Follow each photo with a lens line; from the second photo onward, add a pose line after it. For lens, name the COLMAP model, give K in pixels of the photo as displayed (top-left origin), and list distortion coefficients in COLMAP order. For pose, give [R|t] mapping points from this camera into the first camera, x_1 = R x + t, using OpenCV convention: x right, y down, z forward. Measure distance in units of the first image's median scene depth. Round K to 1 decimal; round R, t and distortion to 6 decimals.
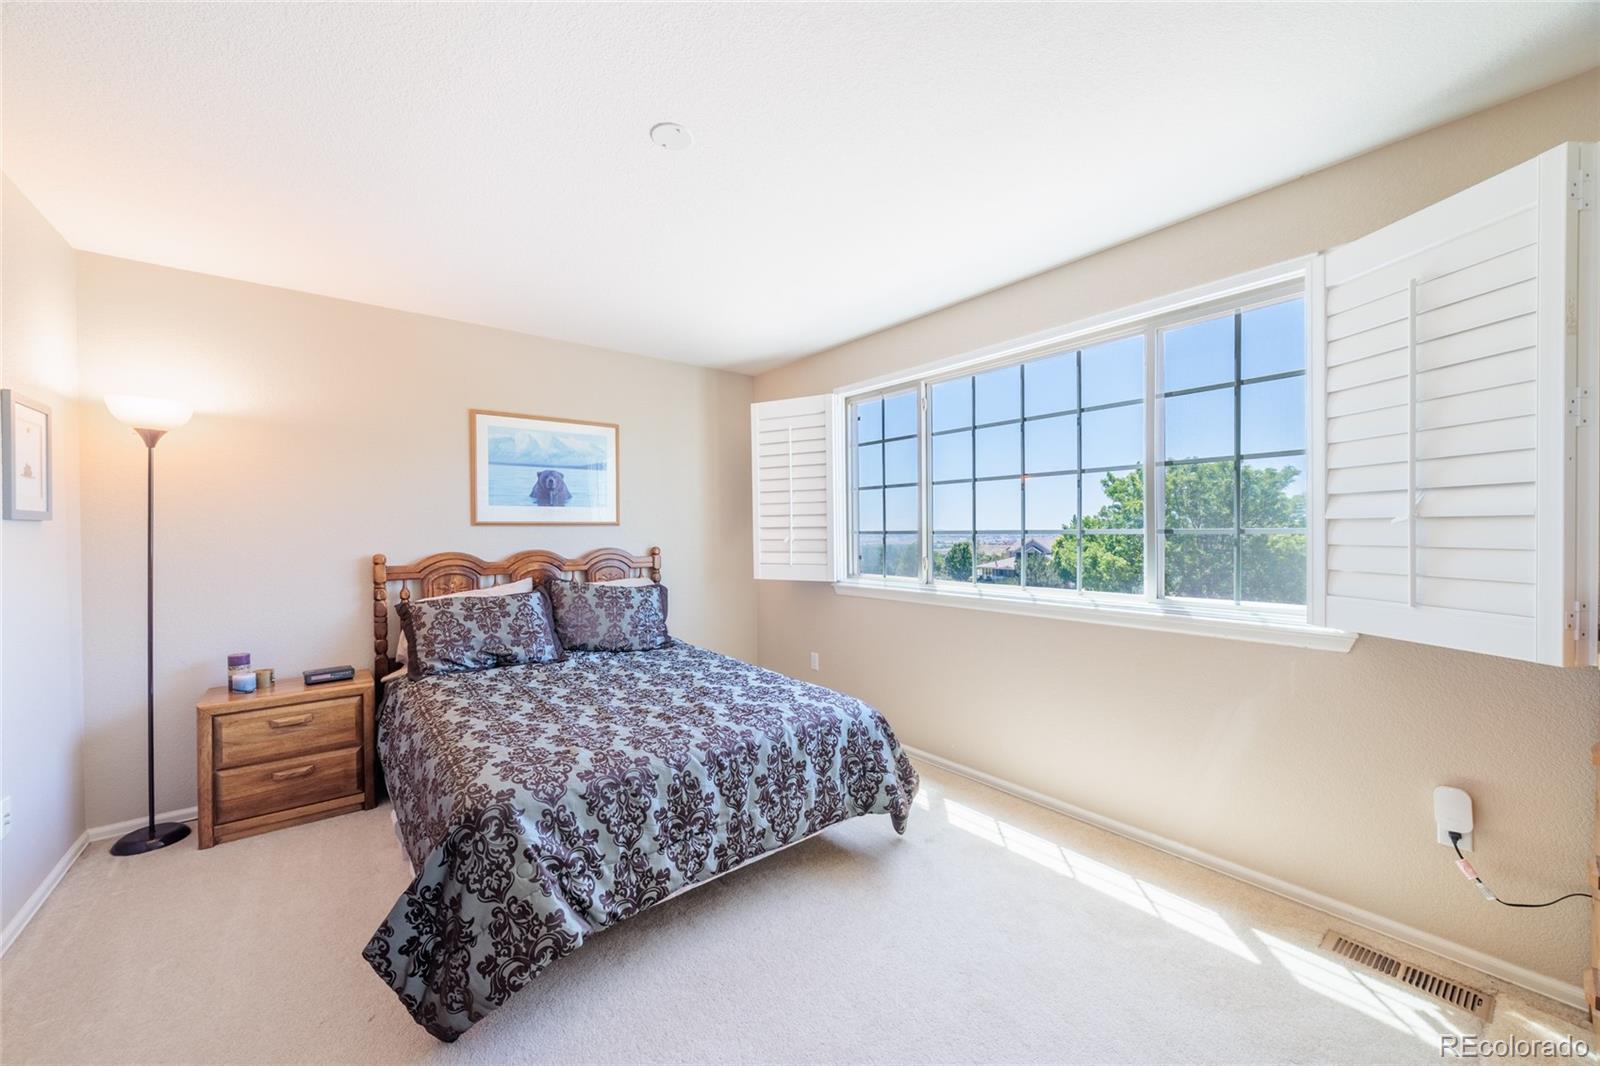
lens RADIAL K [[604.1, 0, 795.6], [0, 604.1, 532.1], [0, 0, 1]] dist [-0.002815, -0.000154]
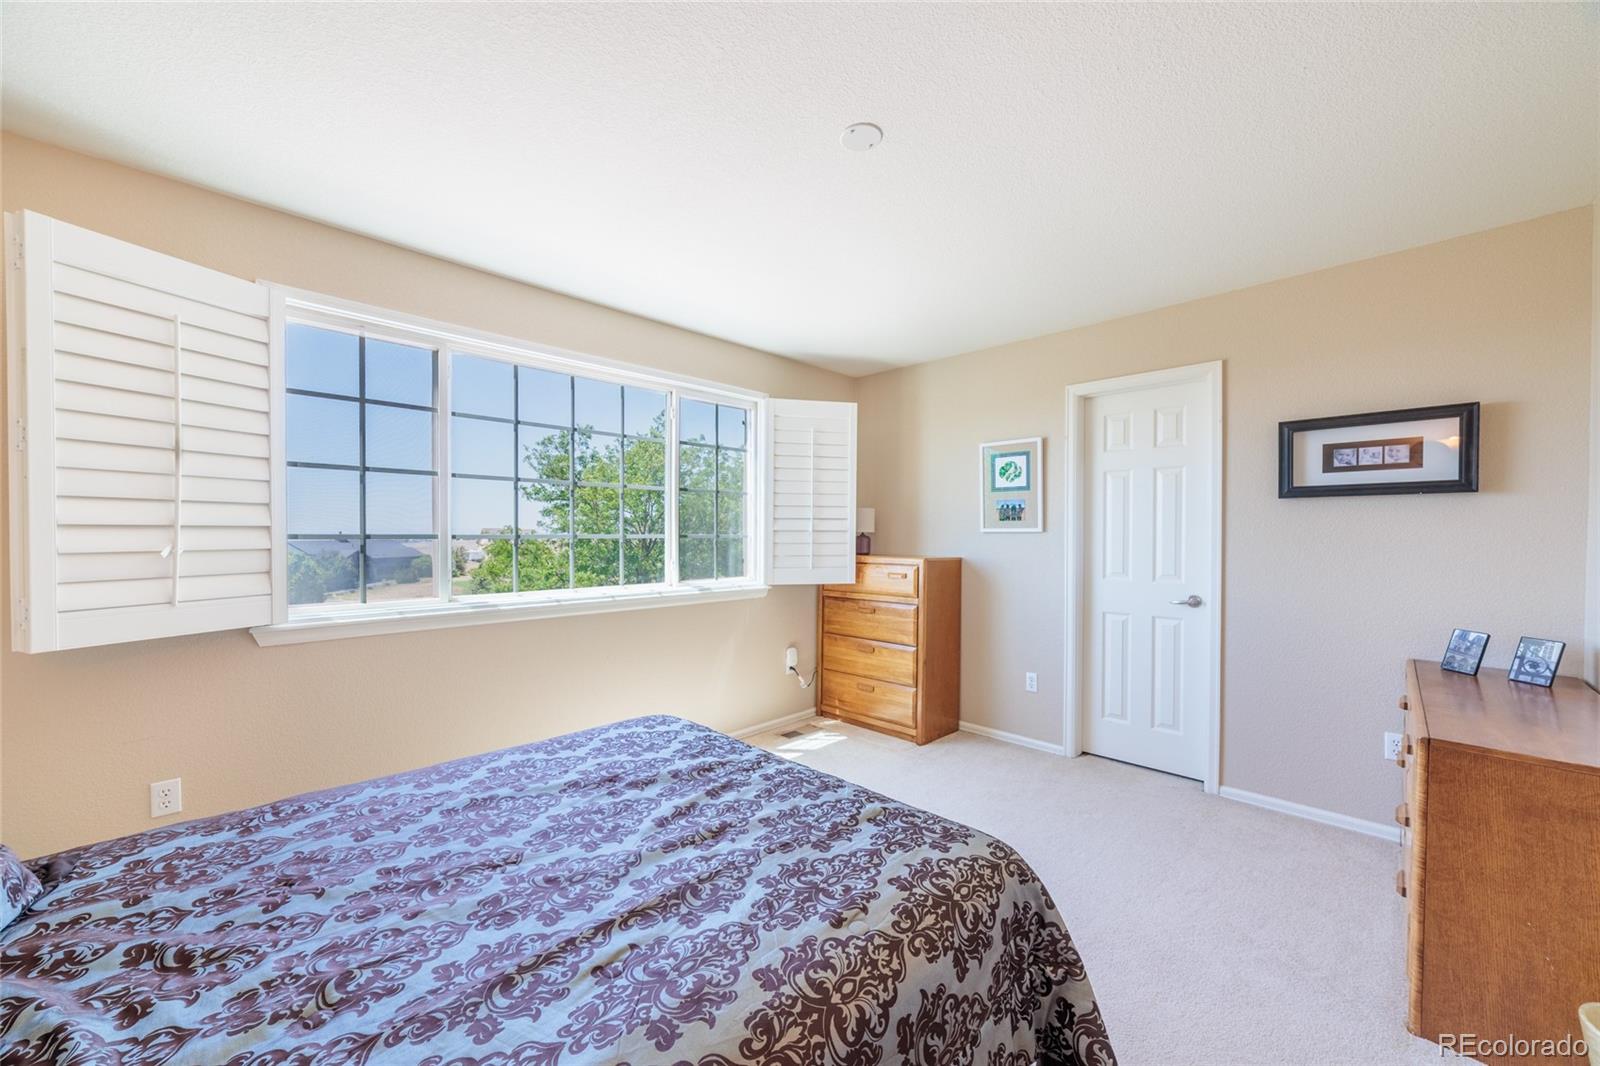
lens RADIAL K [[599.0, 0, 796.3], [0, 599.0, 538.2], [0, 0, 1]] dist [-0.004804, 0.003241]
pose [[-0.120300, 0.002306, 0.992735, -0.730974], [0.003435, 0.999992, -0.001907, 0.006050], [-0.992732, 0.003180, -0.120307, 0.775371]]
